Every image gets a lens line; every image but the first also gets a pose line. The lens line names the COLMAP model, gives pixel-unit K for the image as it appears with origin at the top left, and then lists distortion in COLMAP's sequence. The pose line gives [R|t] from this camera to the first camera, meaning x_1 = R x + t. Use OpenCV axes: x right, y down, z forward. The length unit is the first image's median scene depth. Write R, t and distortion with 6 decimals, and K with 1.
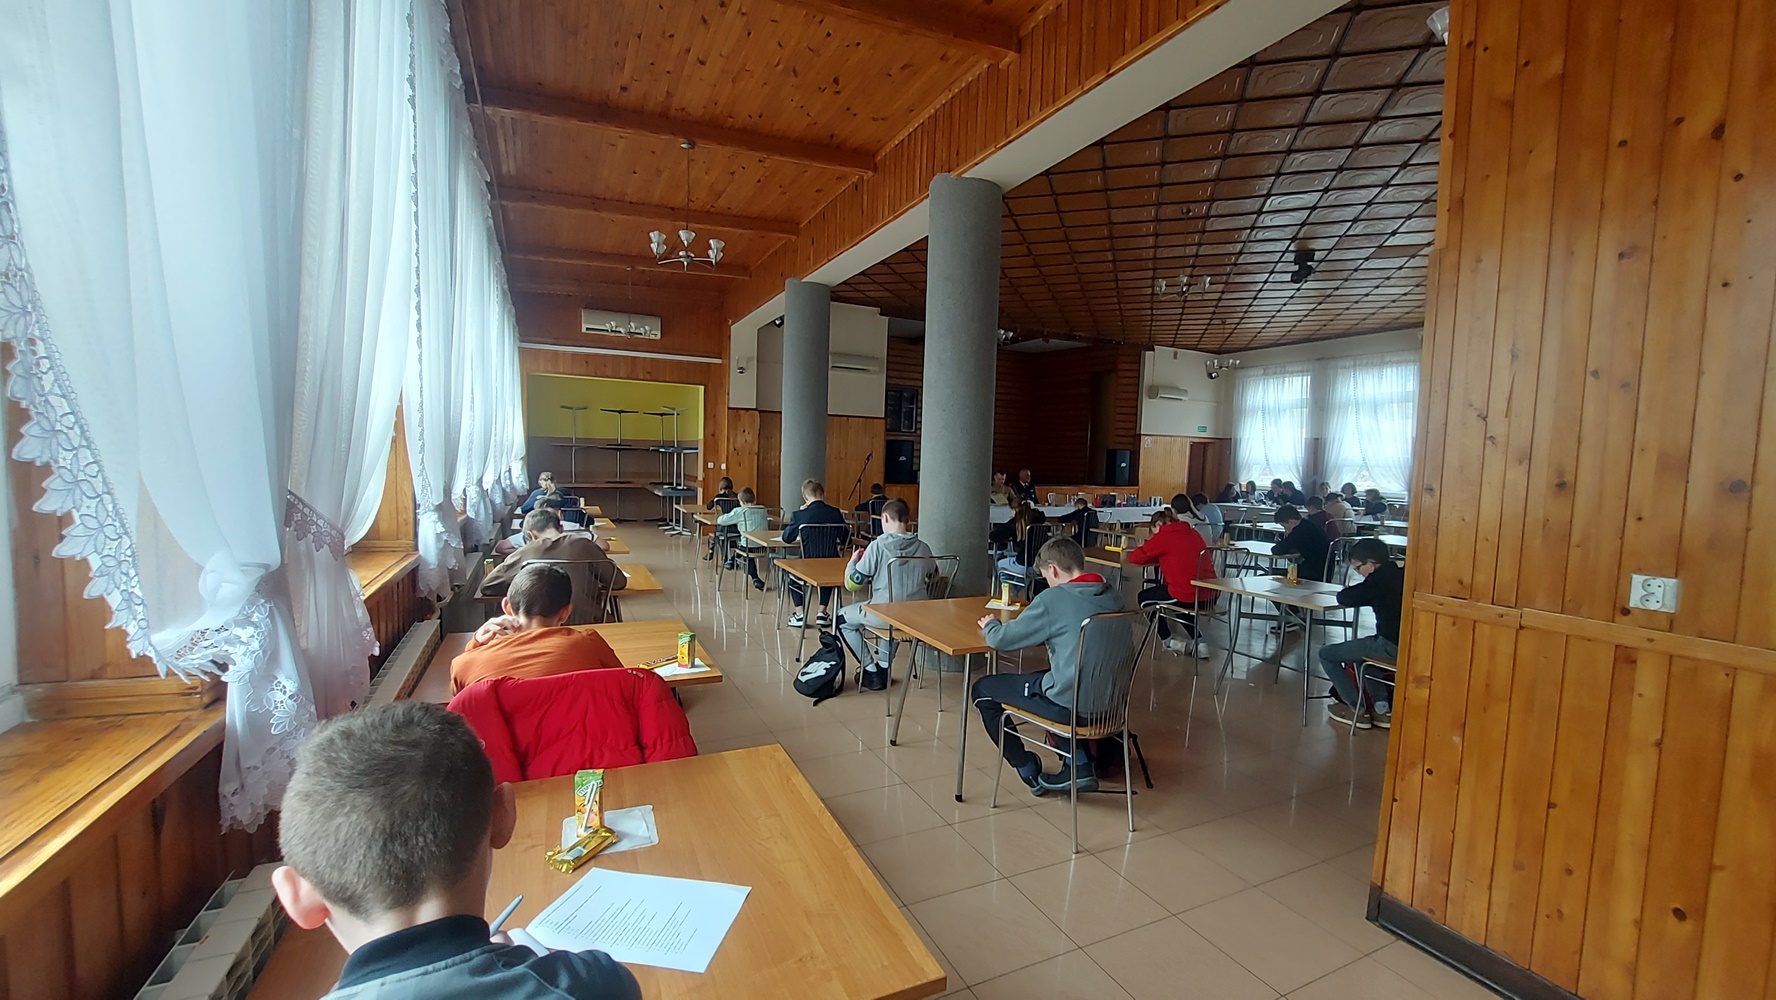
lens RADIAL K [[705.6, 0, 883.2], [0, 705.6, 503.0], [0, 0, 1]] dist [-0.028064, 0.002189]
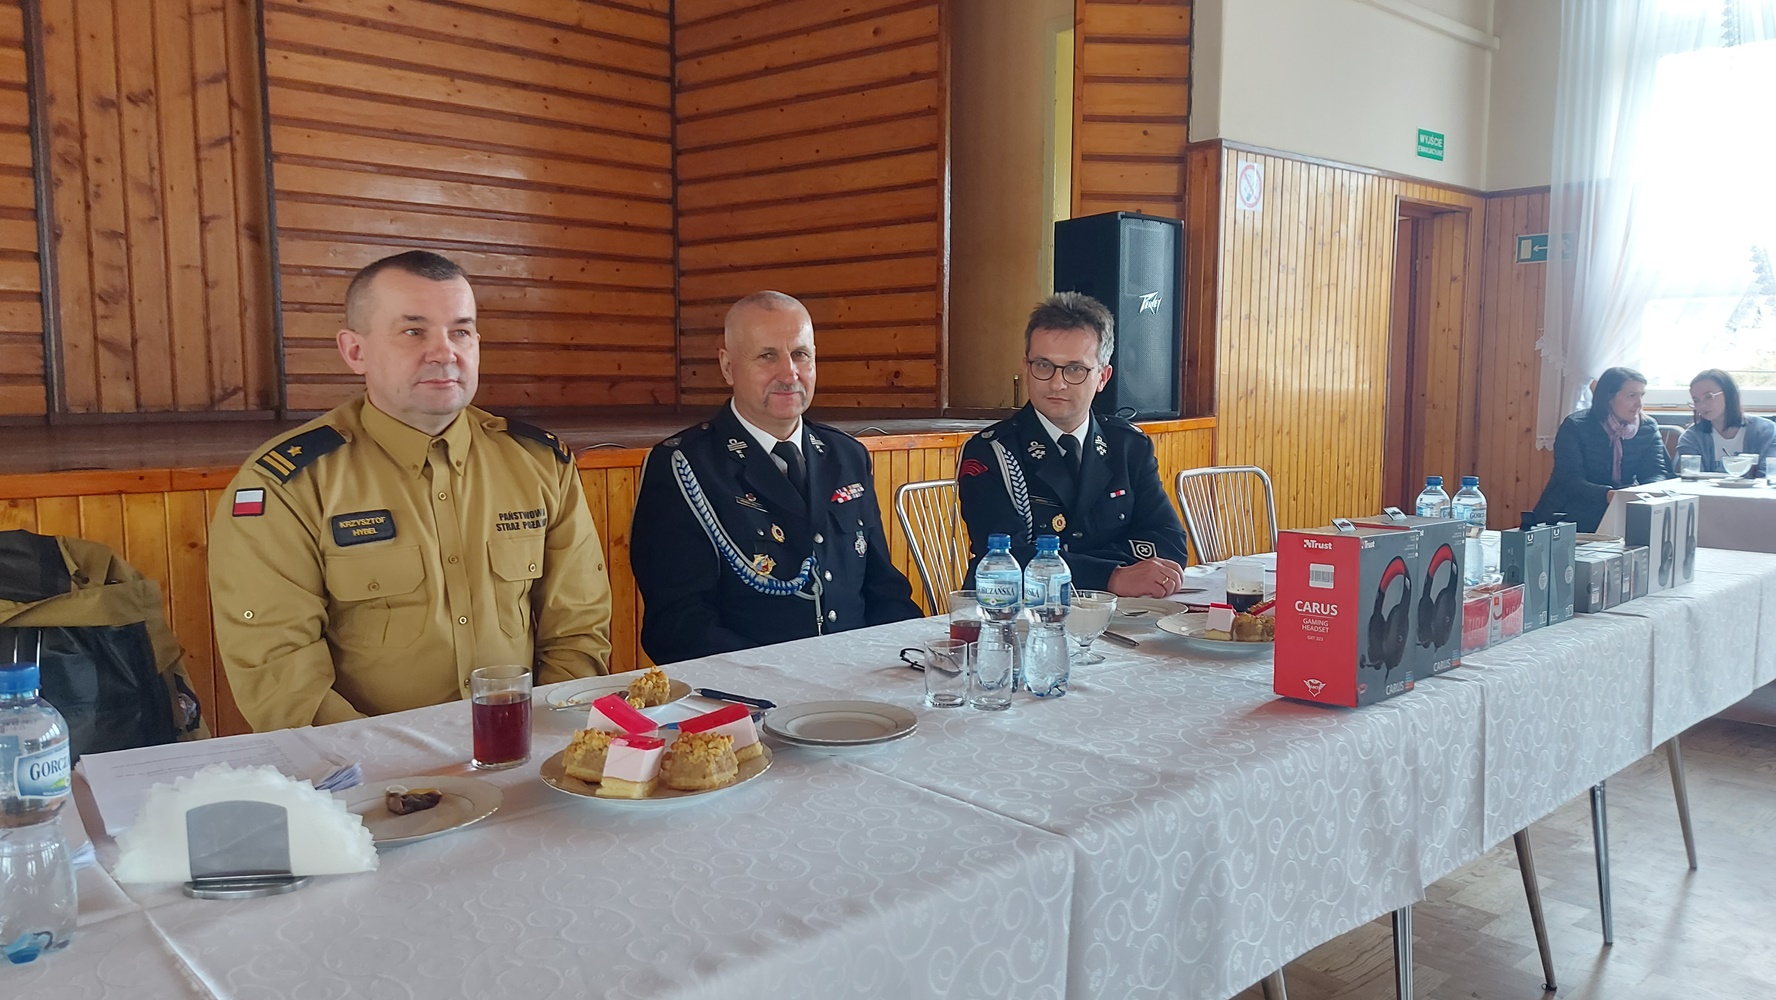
lens RADIAL K [[1279.1, 0, 875.3], [0, 1279.1, 509.6], [0, 0, 1]] dist [0.086444, -0.102481]
pose [[0.952227, -0.063995, 0.298610, 0.166476], [0.053845, 0.997661, 0.042104, -0.018341], [-0.300606, -0.024014, 0.953446, 0.690577]]
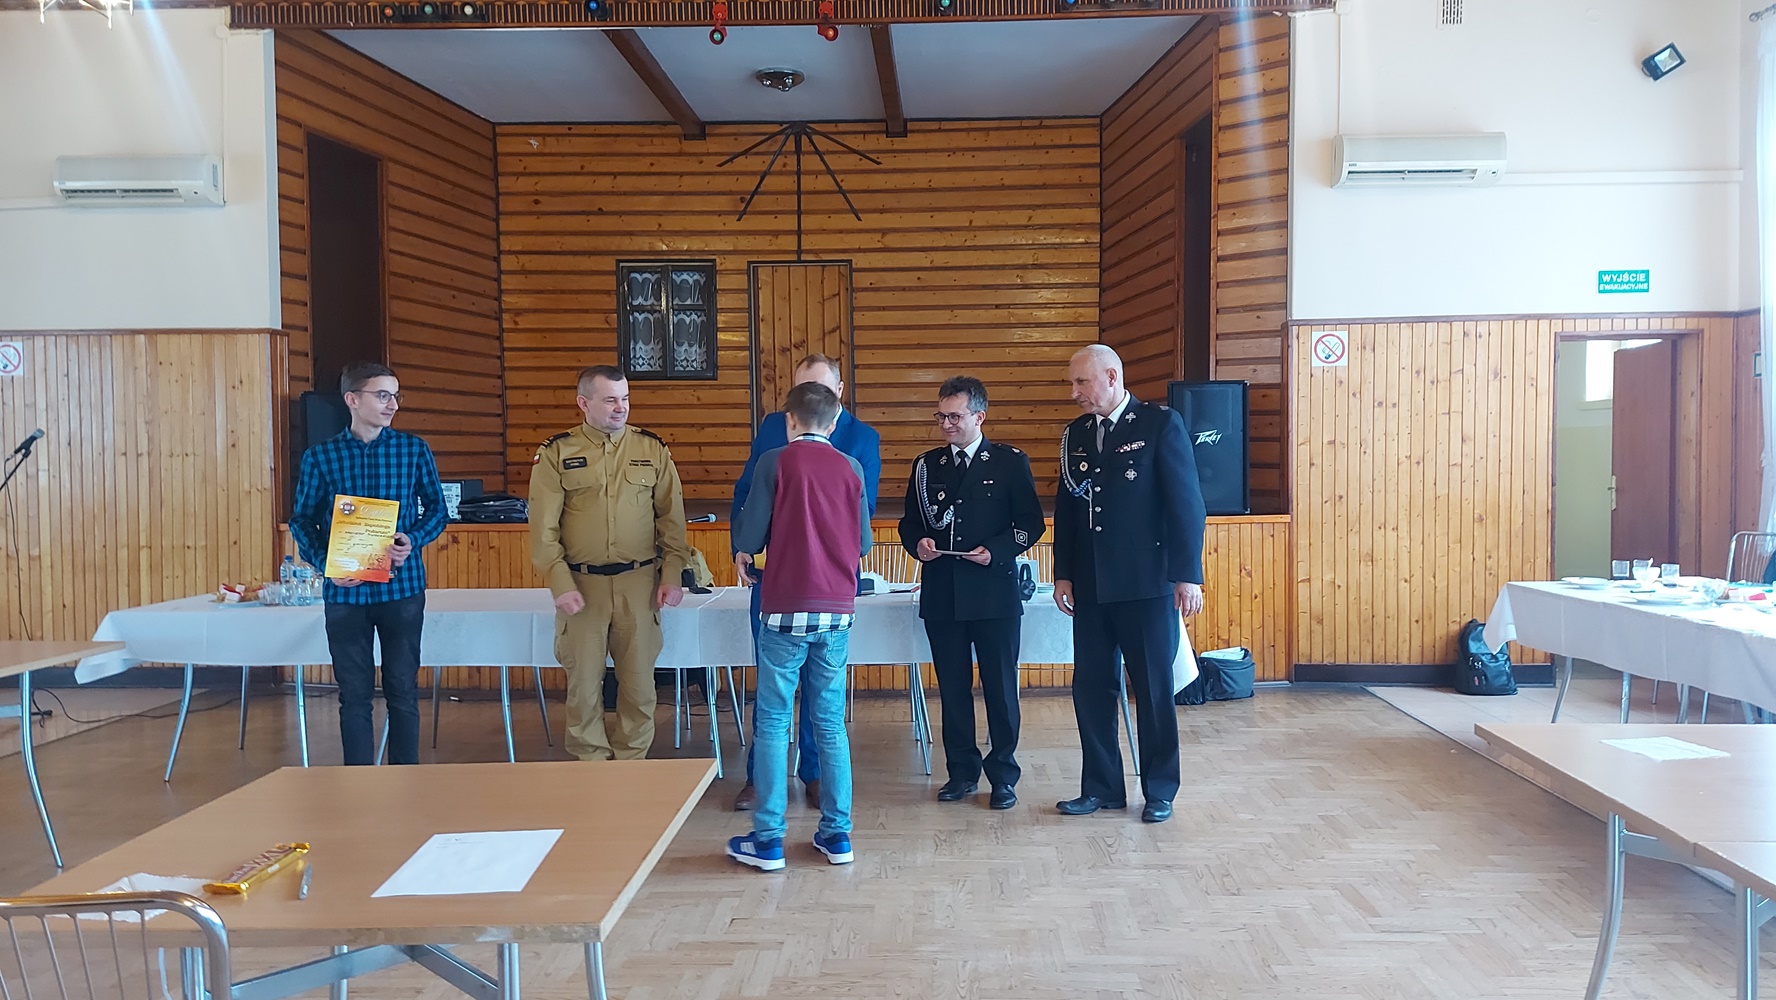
lens RADIAL K [[1279.1, 0, 890.7], [0, 1279.1, 499.6], [0, 0, 1]] dist [0.086444, -0.102481]
pose [[0.881494, -0.023232, -0.471624, 0.463324], [0.003468, 0.999081, -0.042732, -0.009285], [0.472183, 0.036032, 0.880764, 0.492938]]
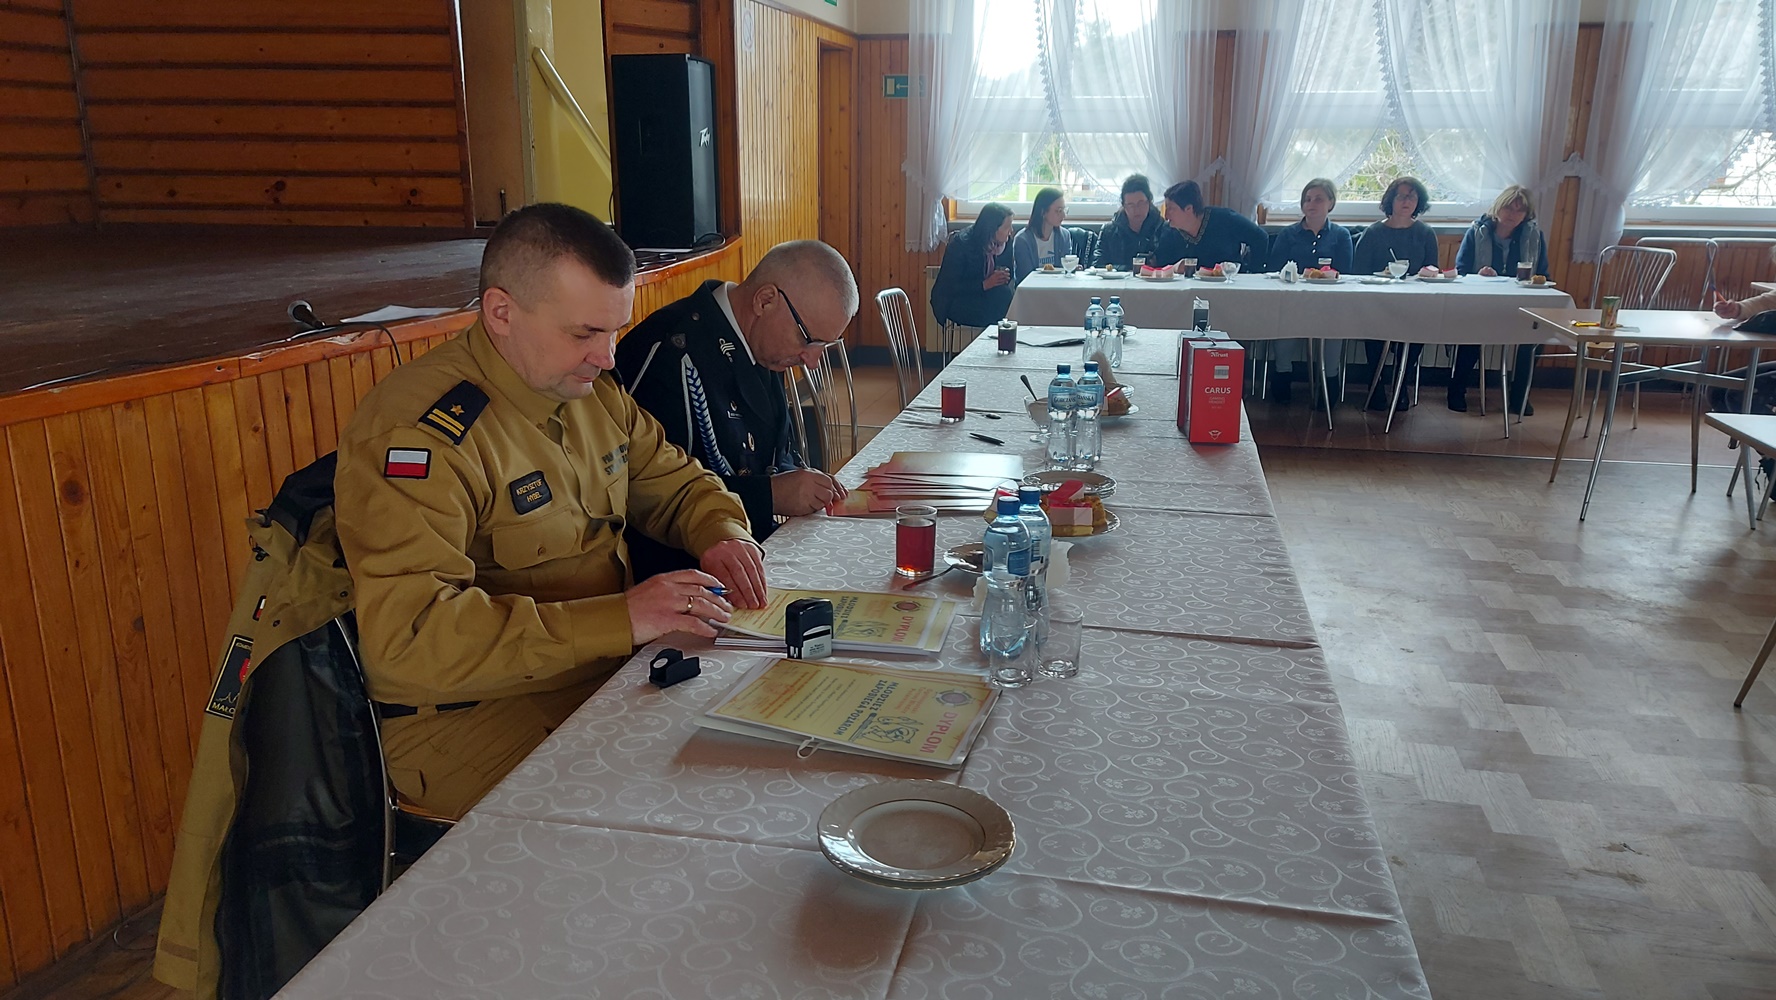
lens RADIAL K [[1279.1, 0, 904.6], [0, 1279.1, 508.2], [0, 0, 1]] dist [0.086444, -0.102481]
pose [[0.593400, -0.235553, 0.769669, 0.056144], [0.067797, 0.967450, 0.243813, -0.036146], [-0.802047, -0.092498, 0.590055, 0.705049]]
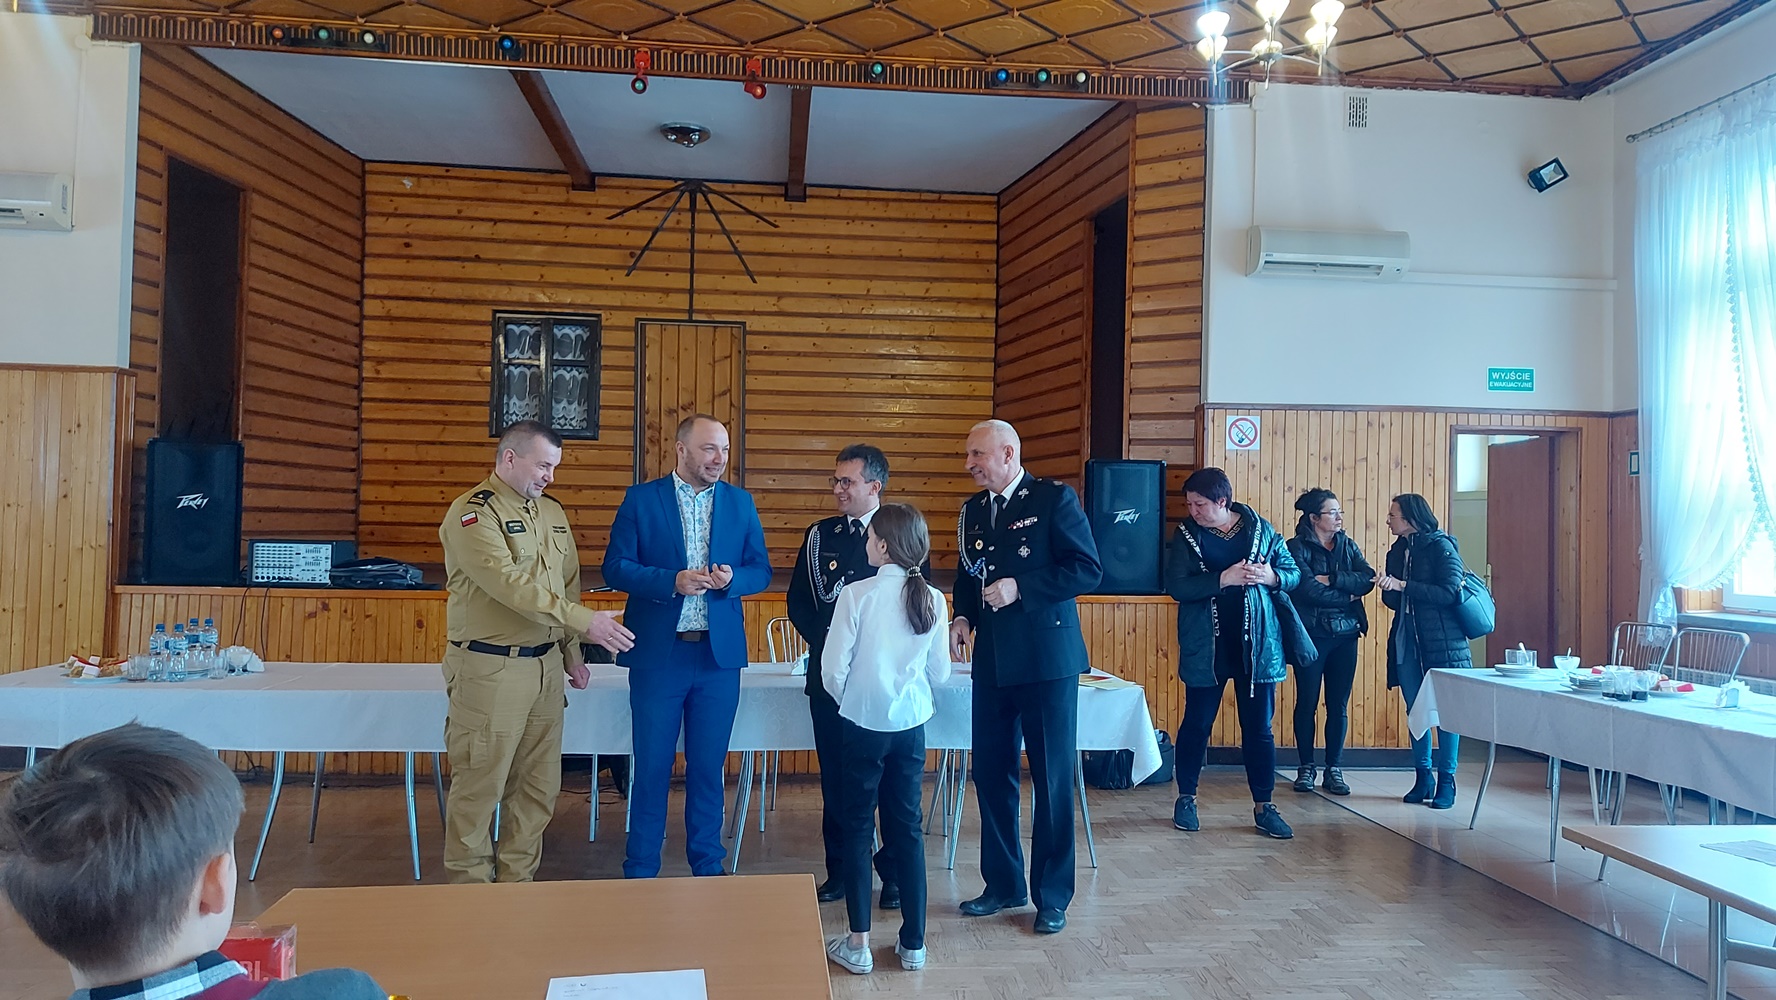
lens RADIAL K [[1279.1, 0, 891.3], [0, 1279.1, 503.0], [0, 0, 1]] dist [0.086444, -0.102481]
pose [[0.939692, -0.020228, -0.341424, 0.421663], [-0.012094, 0.995660, -0.092273, -0.012328], [0.341808, 0.090838, 0.935369, 0.492377]]
